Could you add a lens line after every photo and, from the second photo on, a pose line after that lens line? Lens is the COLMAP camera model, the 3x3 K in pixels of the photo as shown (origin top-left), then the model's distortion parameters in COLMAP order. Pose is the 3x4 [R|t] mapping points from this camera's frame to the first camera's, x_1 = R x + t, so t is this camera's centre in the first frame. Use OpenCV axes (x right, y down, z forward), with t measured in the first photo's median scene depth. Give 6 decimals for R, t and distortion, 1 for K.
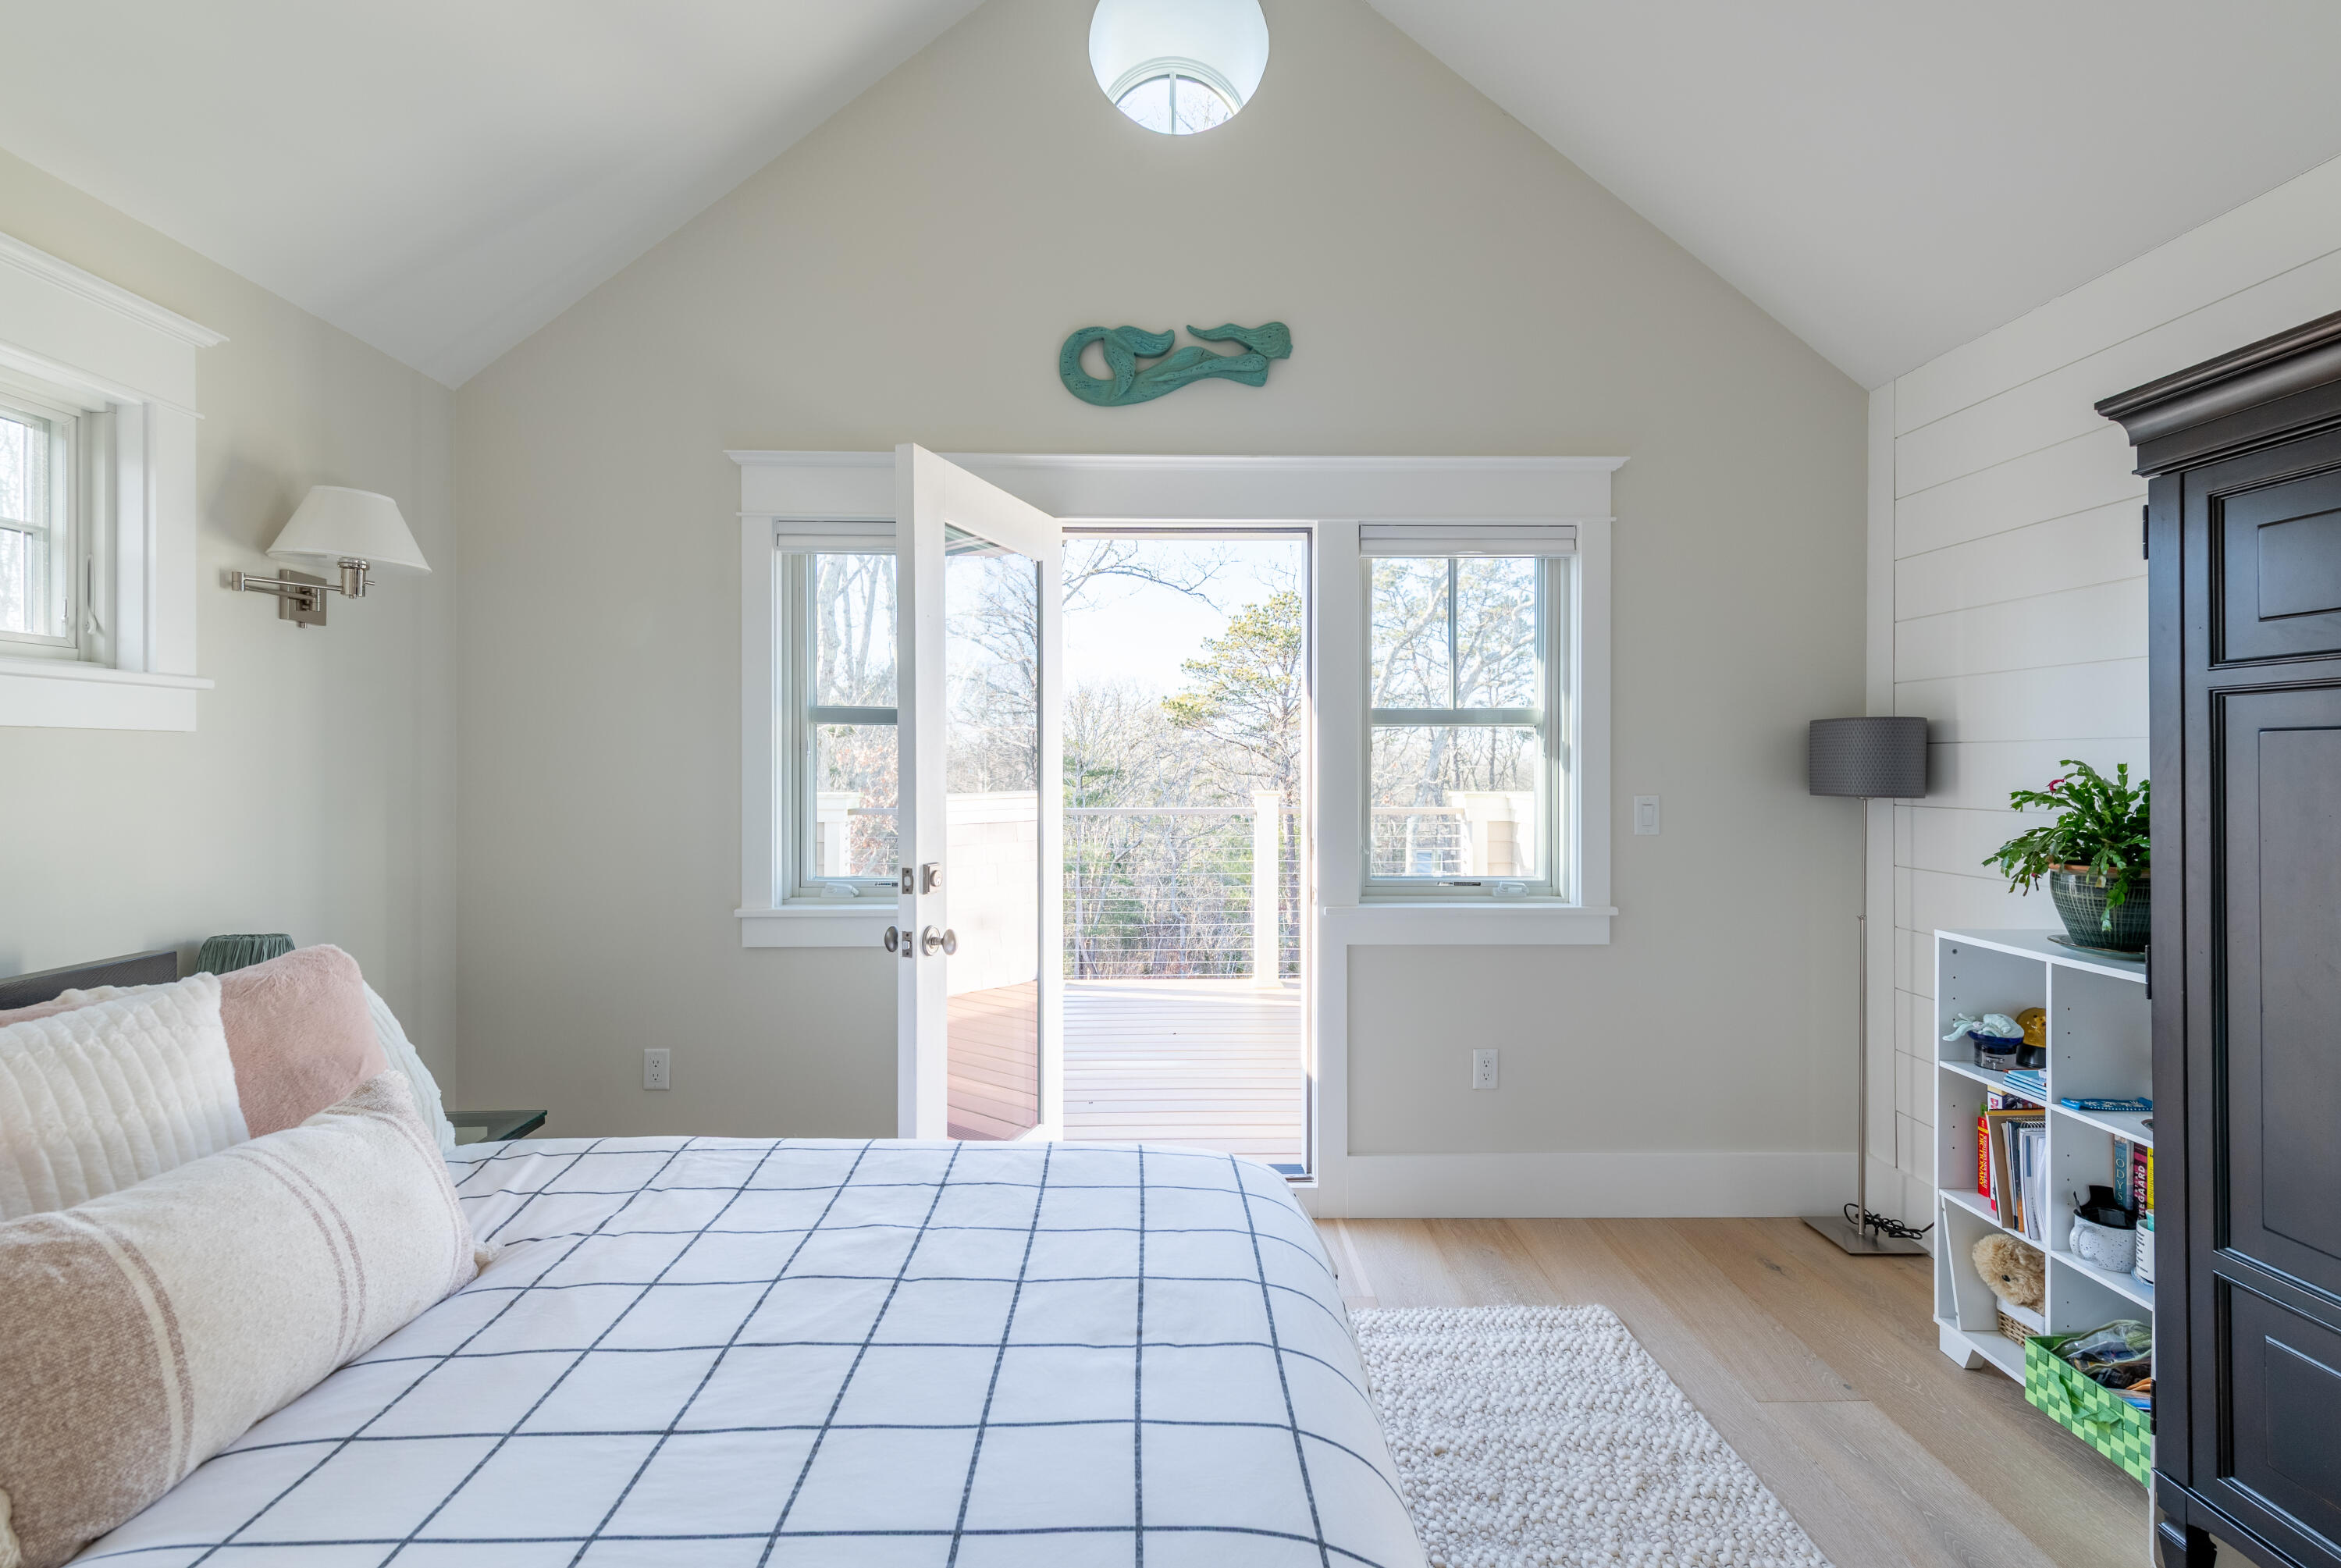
lens RADIAL K [[1045.2, 0, 1175.6], [0, 1045.2, 763.1], [0, 0, 1]] dist [0.005830, -0.001962]
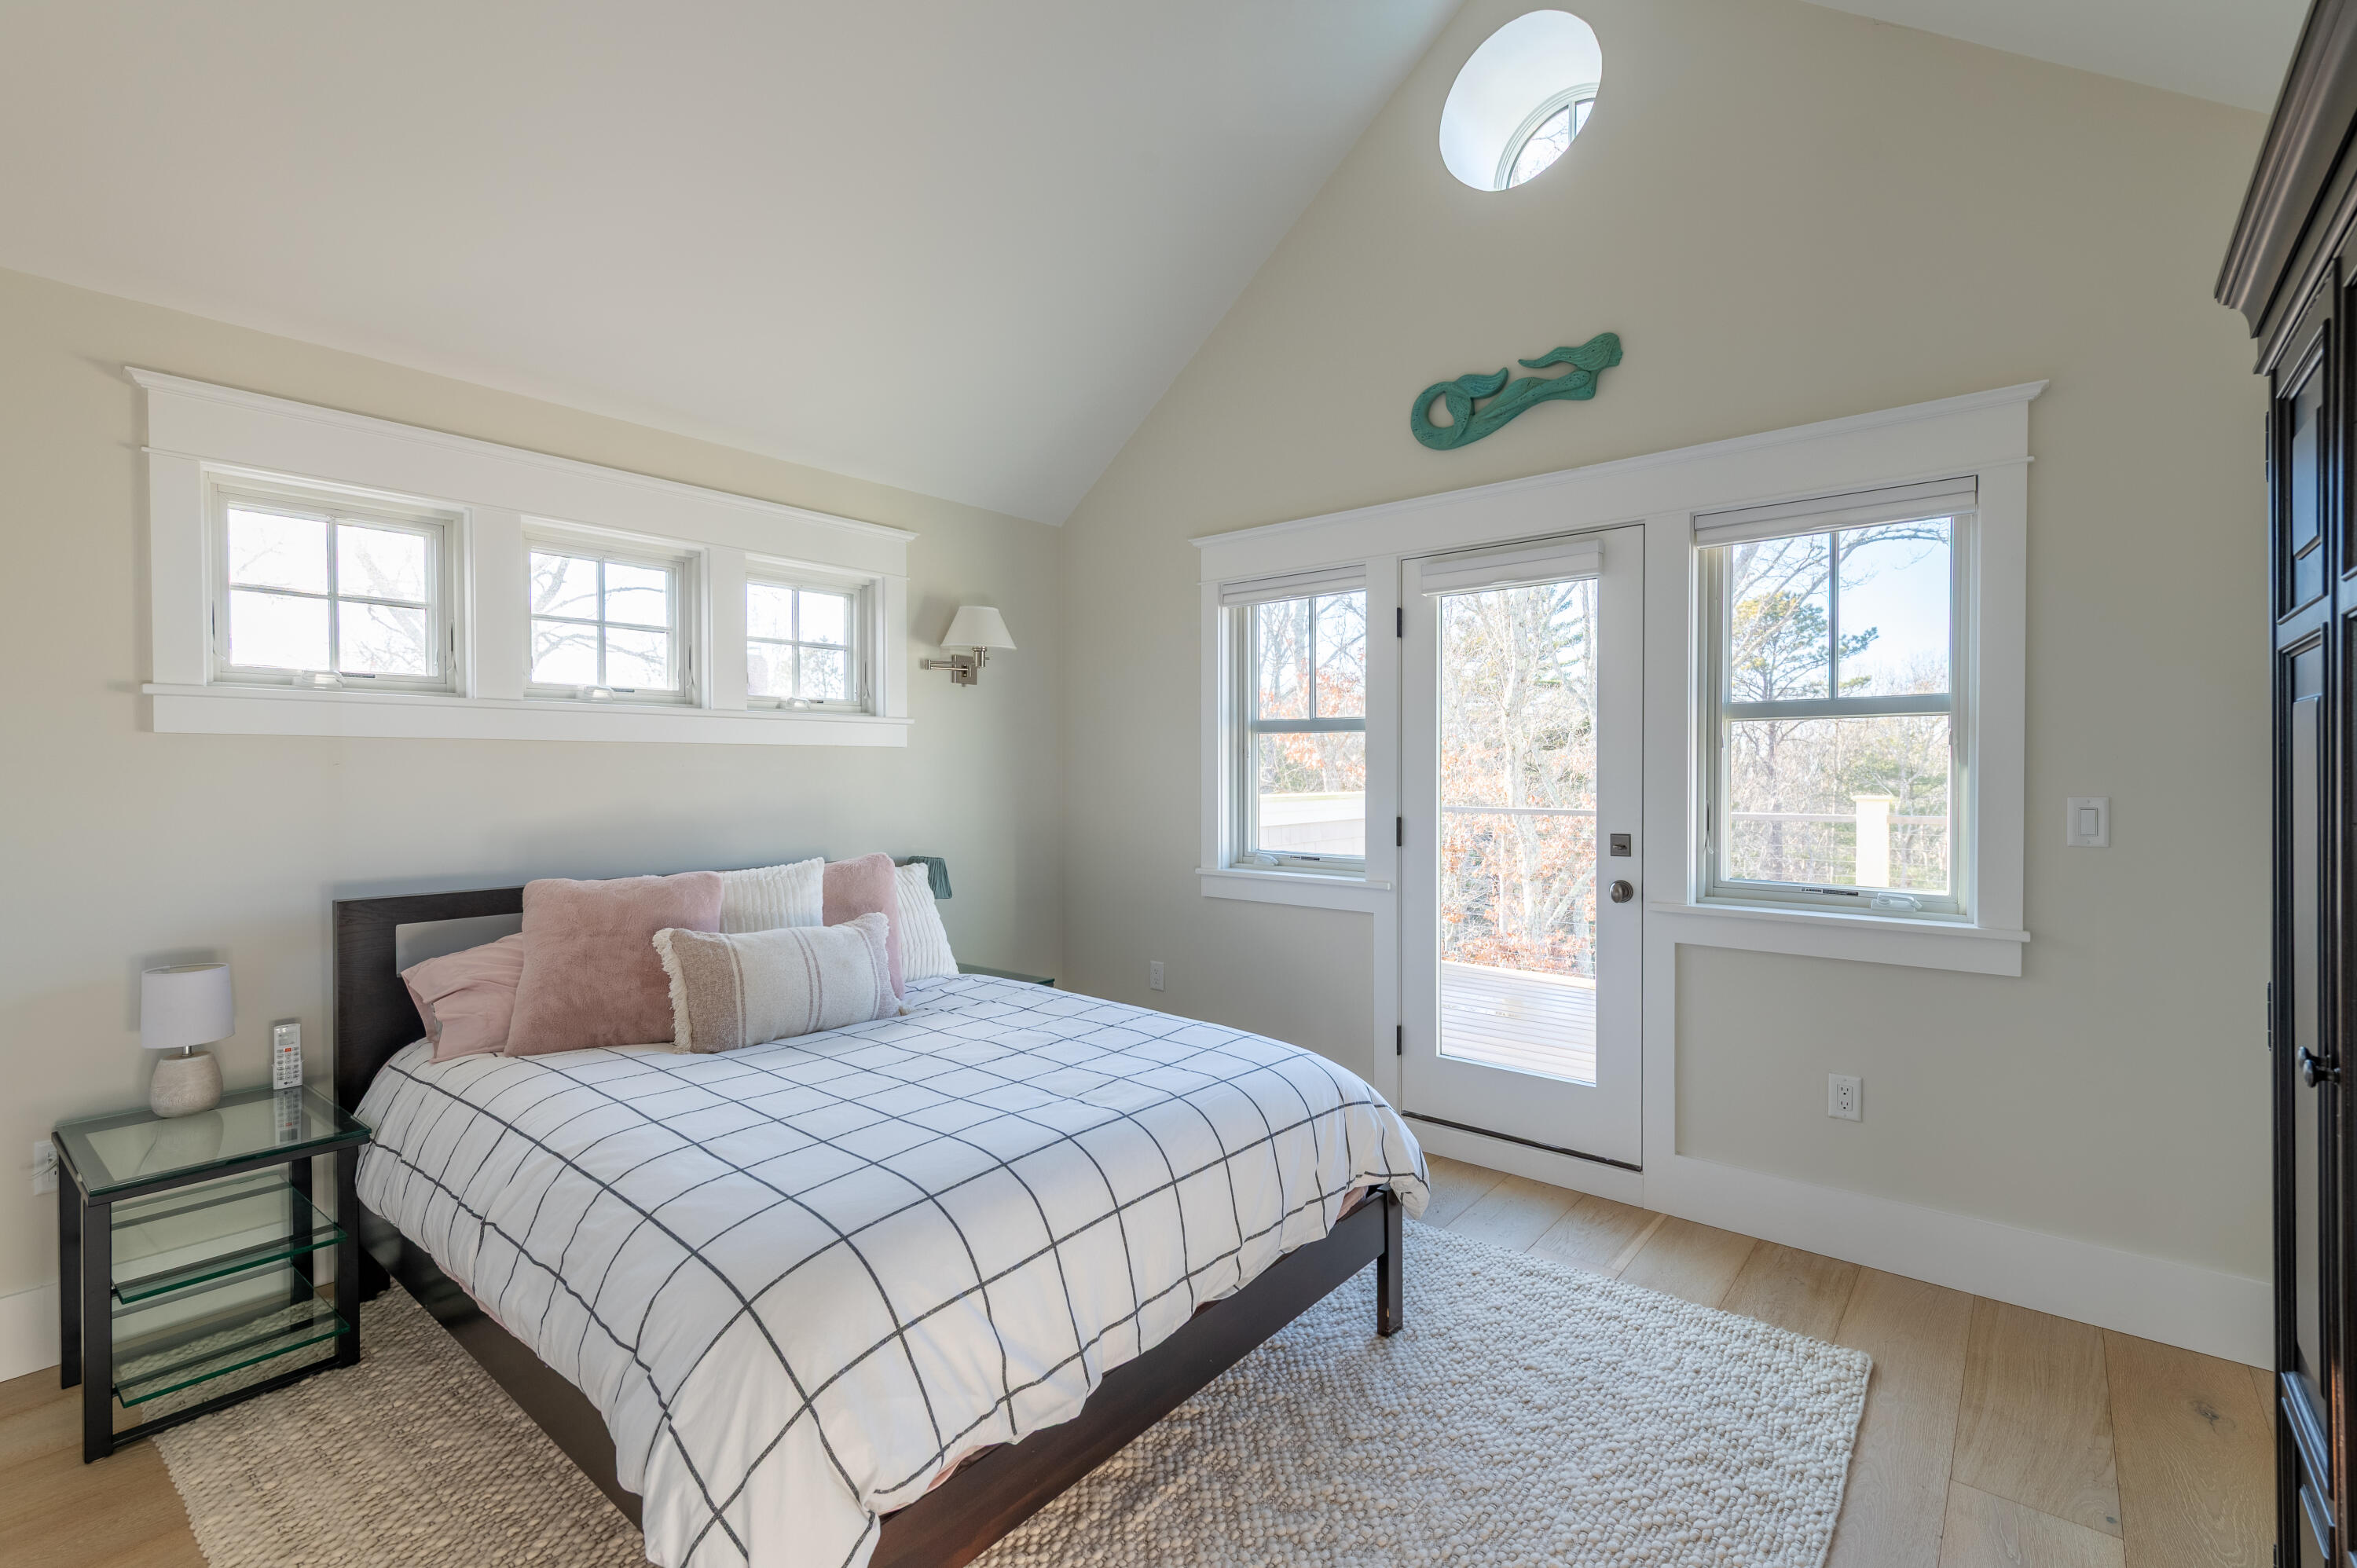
lens RADIAL K [[1052.3, 0, 1171.2], [0, 1052.3, 781.1], [0, 0, 1]] dist [0.005830, -0.001962]
pose [[0.746048, 0.005299, -0.665871, 0.485796], [0.003314, 0.999926, 0.011670, 0.007090], [0.665883, -0.010913, 0.745976, -0.067090]]
